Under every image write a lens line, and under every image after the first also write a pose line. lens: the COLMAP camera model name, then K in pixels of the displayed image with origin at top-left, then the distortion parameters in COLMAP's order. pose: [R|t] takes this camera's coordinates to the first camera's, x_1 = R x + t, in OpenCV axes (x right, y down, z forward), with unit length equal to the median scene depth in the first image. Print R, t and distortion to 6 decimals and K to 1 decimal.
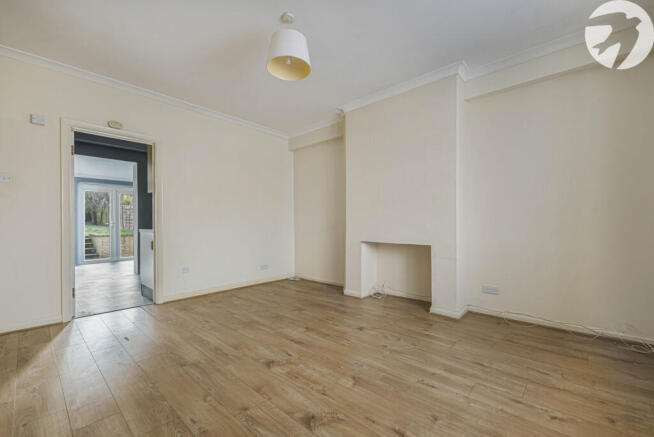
lens RADIAL K [[277.2, 0, 327.0], [0, 277.2, 218.5], [0, 0, 1]] dist [0.000092, -0.000053]
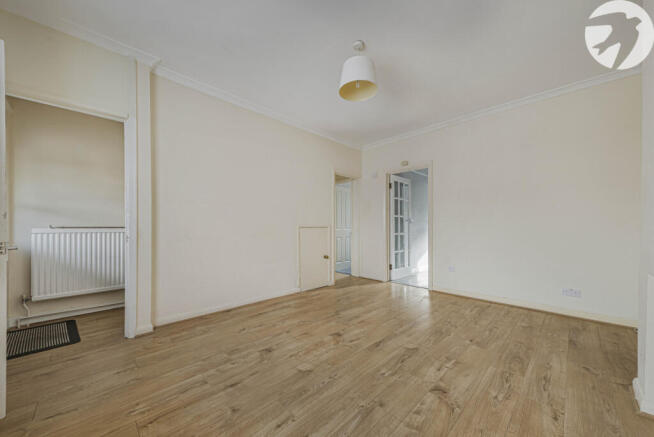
lens RADIAL K [[240.6, 0, 330.6], [0, 240.6, 230.5], [0, 0, 1]] dist [-0.000090, -0.000078]
pose [[-0.044049, 0.017429, -0.998877, 0.857993], [0.012011, 0.999785, 0.016916, 0.002997], [0.998957, -0.011252, -0.044249, 0.937189]]
